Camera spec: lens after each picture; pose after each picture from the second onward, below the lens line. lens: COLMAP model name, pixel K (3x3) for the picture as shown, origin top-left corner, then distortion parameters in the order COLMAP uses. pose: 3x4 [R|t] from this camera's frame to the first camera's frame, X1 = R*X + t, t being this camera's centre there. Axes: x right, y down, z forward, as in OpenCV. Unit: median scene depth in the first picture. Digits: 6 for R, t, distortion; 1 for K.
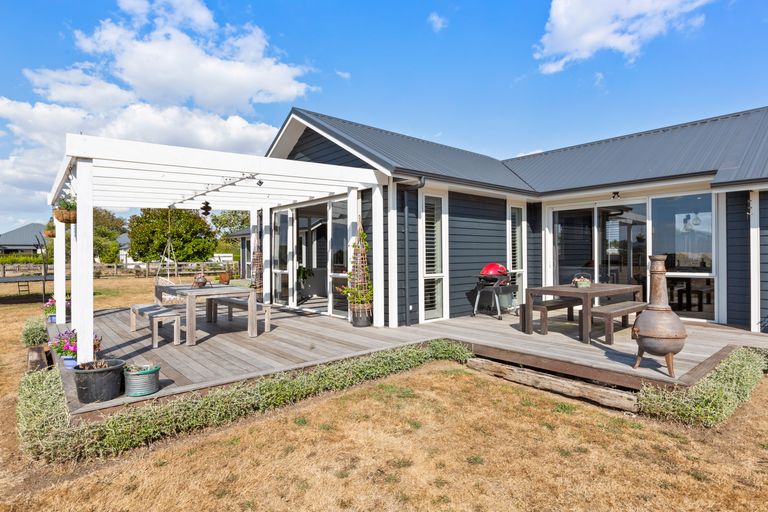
lens RADIAL K [[430.6, 0, 384.0], [0, 430.6, 256.0], [0, 0, 1]] dist [0.000723, -0.000078]
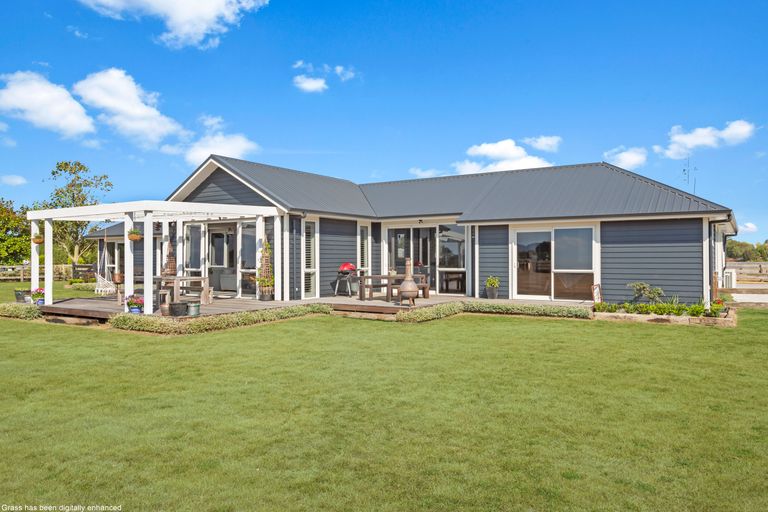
lens RADIAL K [[667.9, 0, 384.0], [0, 667.9, 256.0], [0, 0, 1]] dist [0.001202, 0.000193]
pose [[0.965880, 0.005836, 0.258925, -0.265689], [-0.004050, 0.999964, -0.007432, 0.008509], [-0.258960, 0.006130, 0.965869, -1.490986]]
